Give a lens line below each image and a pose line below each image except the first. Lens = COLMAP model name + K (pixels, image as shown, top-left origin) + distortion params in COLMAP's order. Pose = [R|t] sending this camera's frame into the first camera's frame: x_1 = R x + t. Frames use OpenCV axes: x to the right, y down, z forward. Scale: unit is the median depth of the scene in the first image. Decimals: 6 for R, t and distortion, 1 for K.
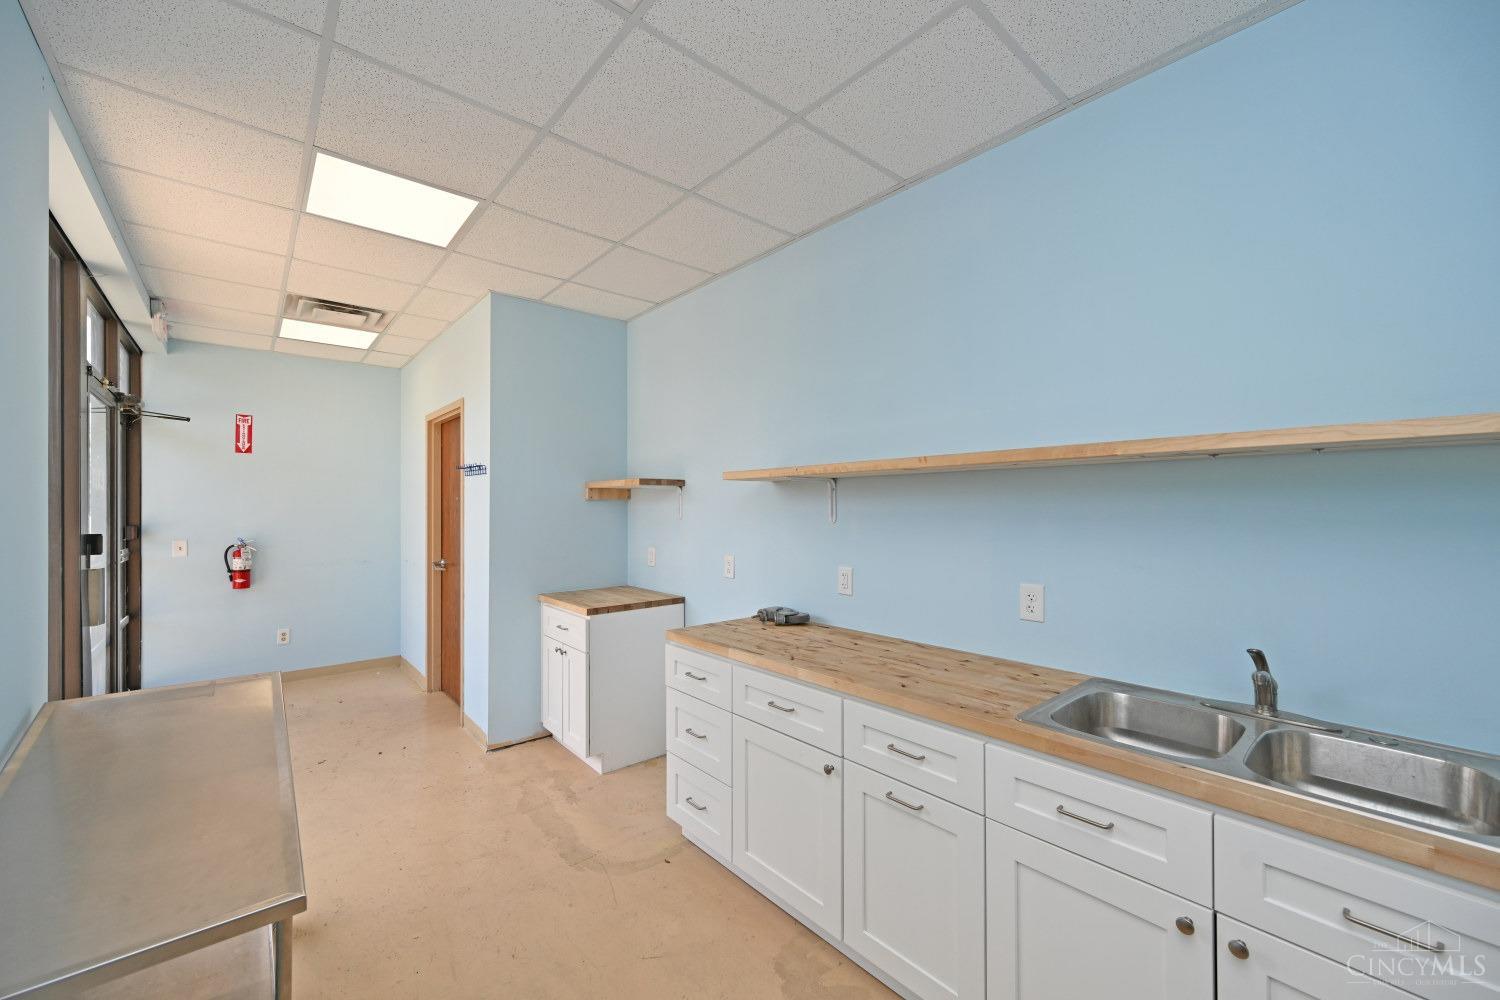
lens RADIAL K [[591.3, 0, 750.3], [0, 591.3, 501.9], [0, 0, 1]] dist [-0.002064, 0.000333]
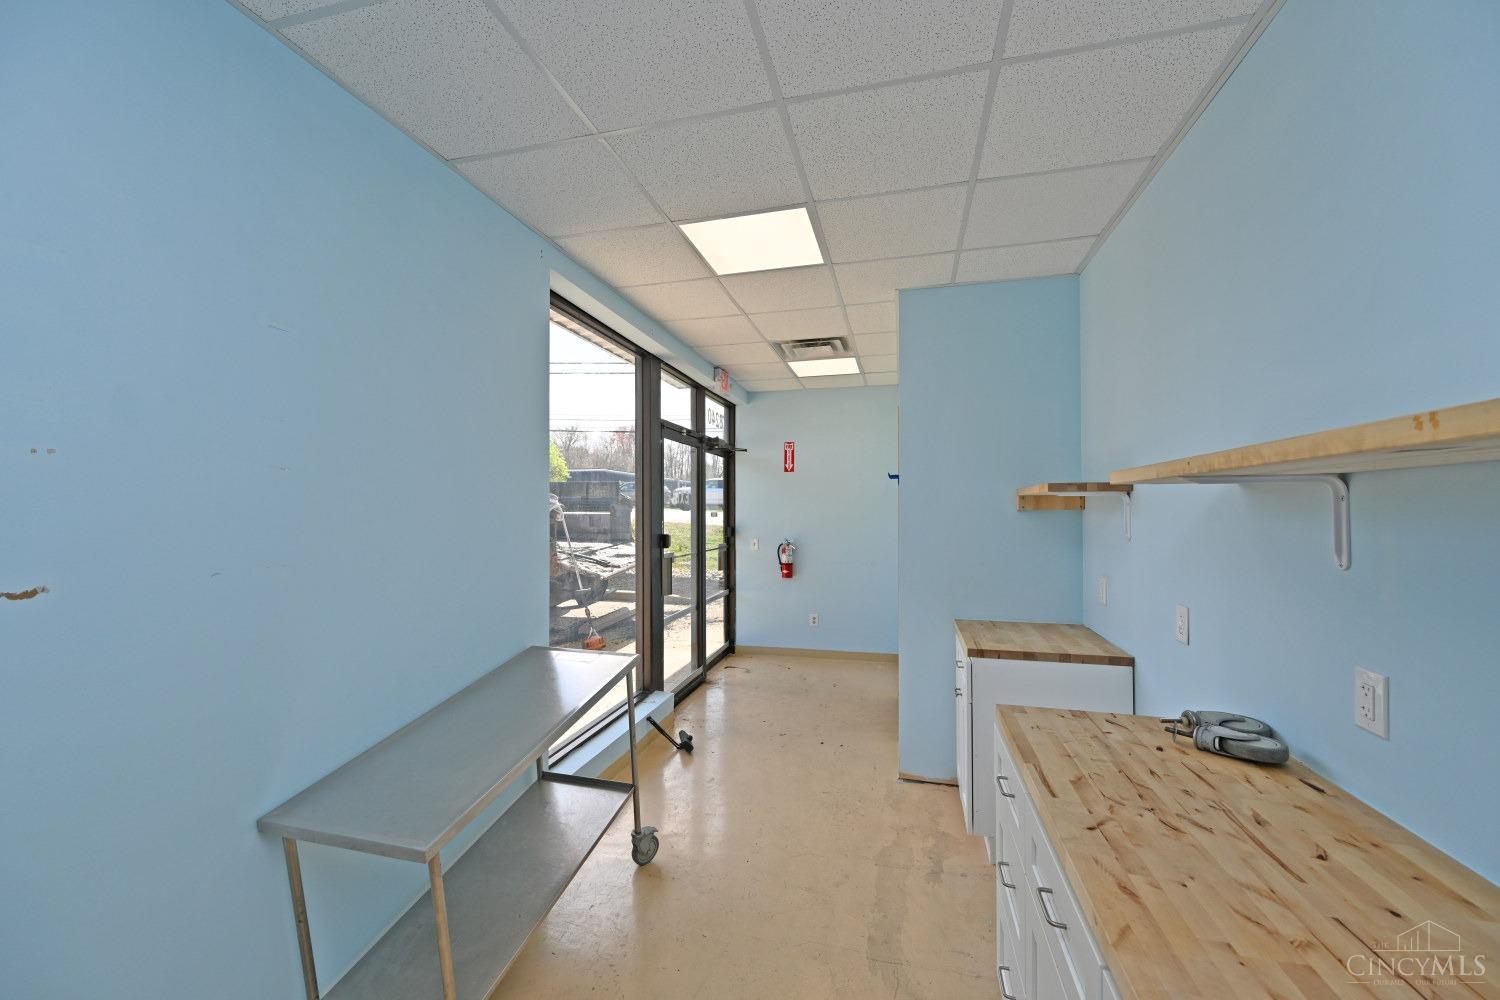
lens RADIAL K [[591.3, 0, 747.5], [0, 591.3, 498.2], [0, 0, 1]] dist [-0.002064, 0.000333]
pose [[0.562761, -0.013089, -0.826516, 0.202175], [0.004835, 0.999910, -0.012543, -0.013469], [0.826605, 0.003062, 0.562774, 0.270052]]
